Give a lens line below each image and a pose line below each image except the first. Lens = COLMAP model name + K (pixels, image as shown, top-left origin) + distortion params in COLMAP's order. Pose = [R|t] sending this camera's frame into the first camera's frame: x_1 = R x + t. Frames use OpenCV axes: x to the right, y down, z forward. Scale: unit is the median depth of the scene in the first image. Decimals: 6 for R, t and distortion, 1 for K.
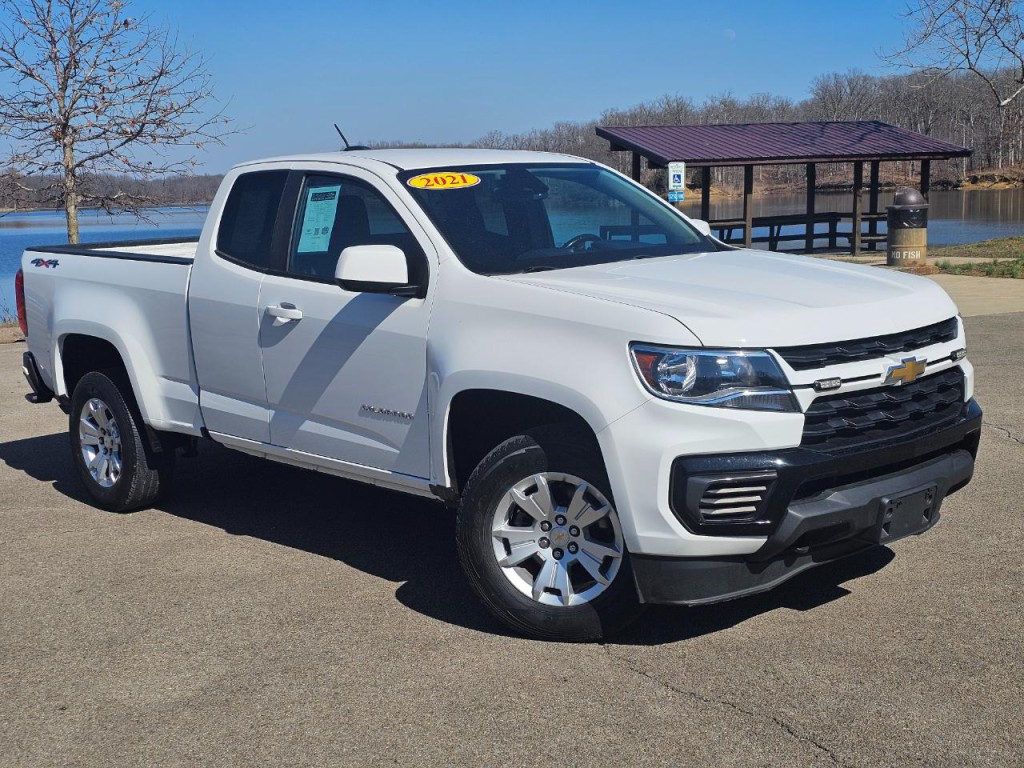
lens RADIAL K [[1365.1, 0, 541.0], [0, 1365.1, 359.2], [0, 0, 1]] dist [0.085245, -0.081573]
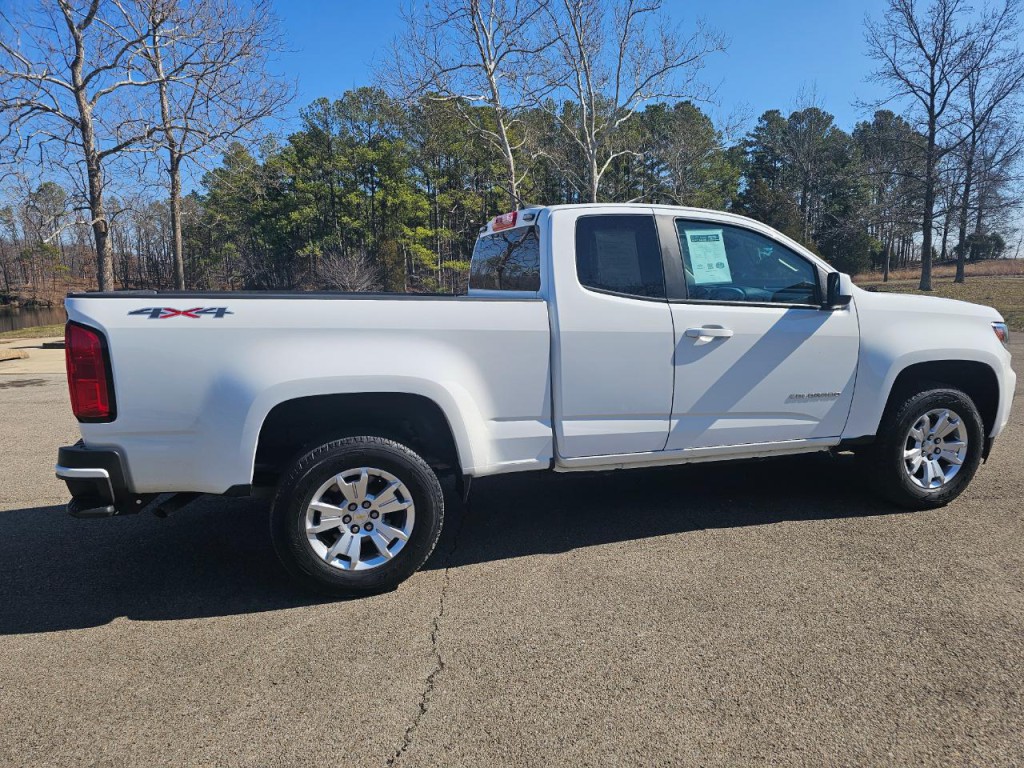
lens RADIAL K [[691.2, 0, 518.3], [0, 691.2, 386.5], [0, 0, 1]] dist [0.056914, -0.043904]
pose [[0.425916, -0.103619, 0.898810, -0.816252], [0.113767, 0.991669, 0.060414, -0.043675], [-0.897582, 0.076524, 0.434156, 0.897740]]
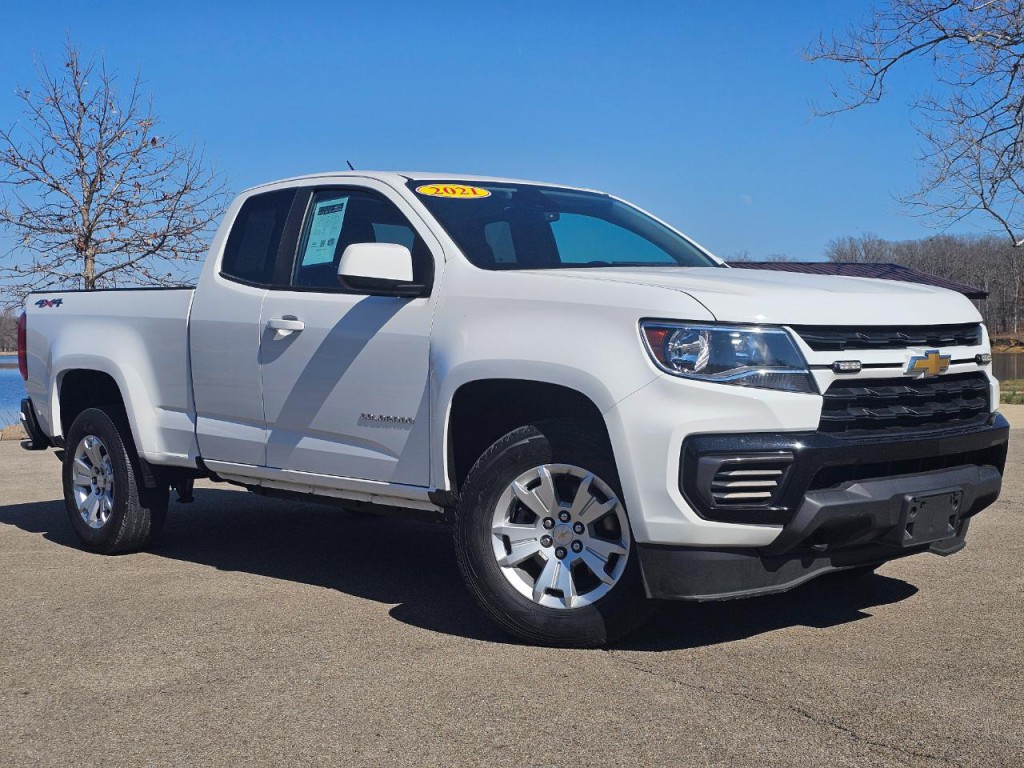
lens RADIAL K [[1365.1, 0, 541.0], [0, 1365.1, 359.2], [0, 0, 1]] dist [0.085245, -0.081573]
pose [[0.999702, 0.020975, -0.012482, 0.006364], [-0.022247, 0.993405, -0.112483, 0.095971], [0.010040, 0.112727, 0.993575, 0.038831]]
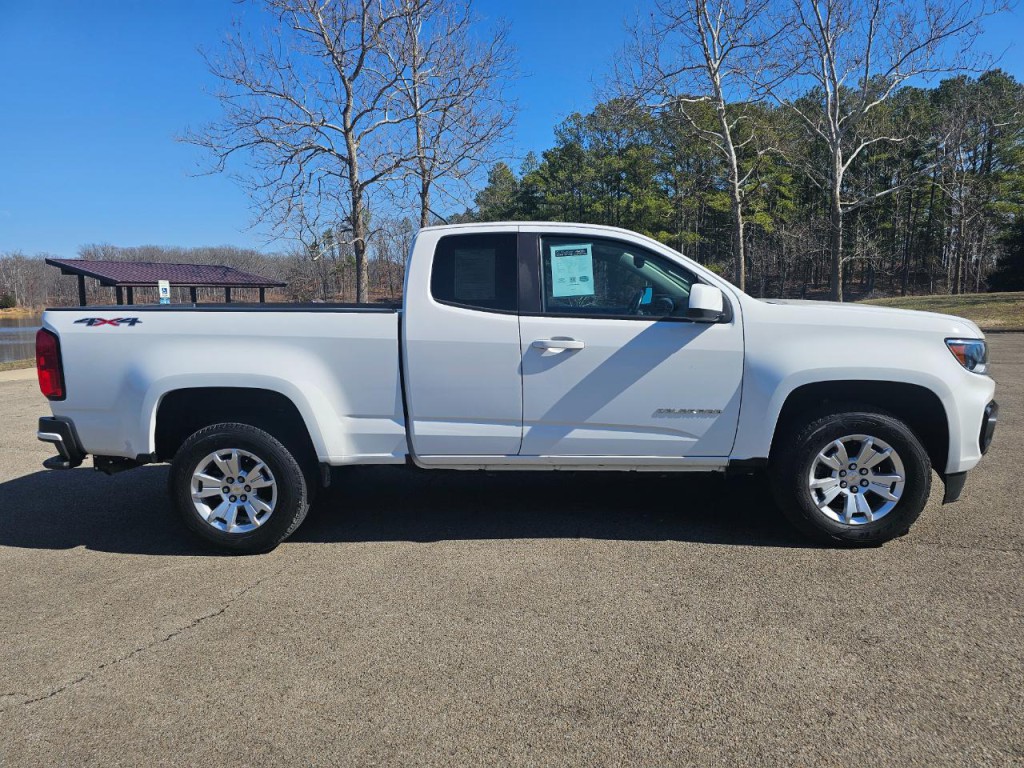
lens RADIAL K [[692.7, 0, 519.8], [0, 692.7, 374.3], [0, 0, 1]] dist [0.080013, -0.078191]
pose [[0.724045, -0.061451, 0.687010, -0.650514], [0.084986, 0.996382, -0.000444, -0.010093], [-0.684497, 0.058708, 0.726648, 0.575724]]
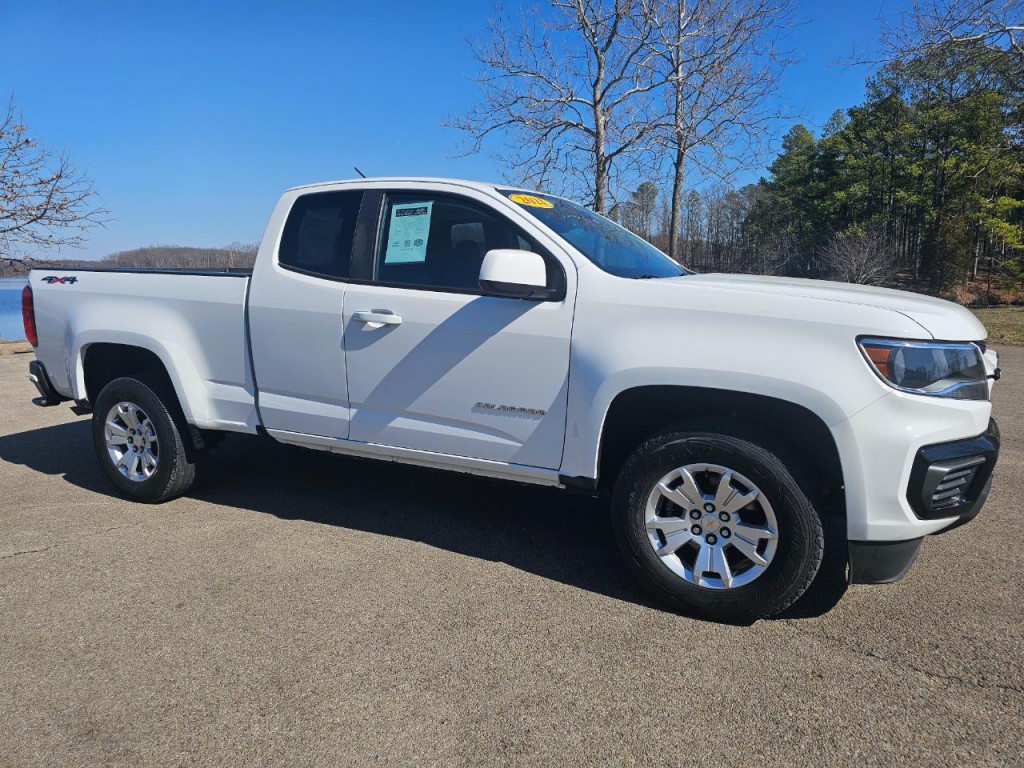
lens RADIAL K [[695.3, 0, 513.6], [0, 695.3, 375.3], [0, 0, 1]] dist [0.058381, -0.044712]
pose [[0.942294, -0.016458, 0.334381, -0.273014], [0.012671, 0.999829, 0.013501, 0.004743], [-0.334546, -0.008485, 0.942341, 0.452072]]
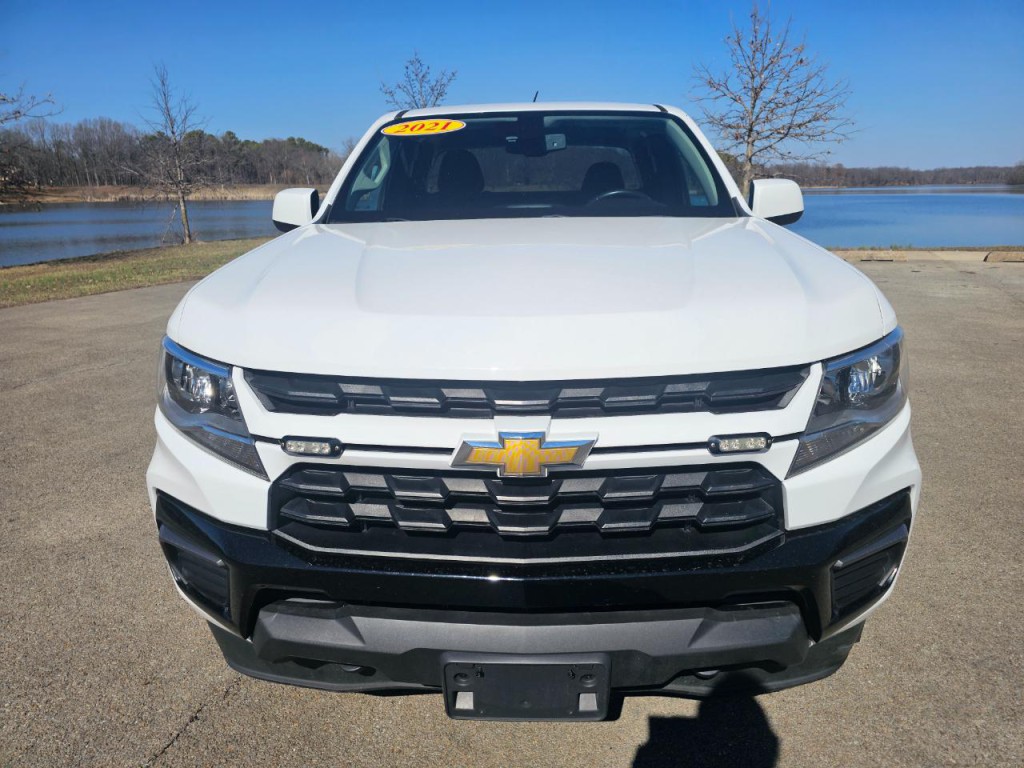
lens RADIAL K [[691.2, 0, 518.3], [0, 691.2, 386.5], [0, 0, 1]] dist [0.056914, -0.043904]
pose [[0.708604, 0.221879, -0.669813, 0.356833], [-0.105503, 0.971919, 0.210340, -0.059699], [0.697674, -0.078381, 0.712115, 0.657470]]
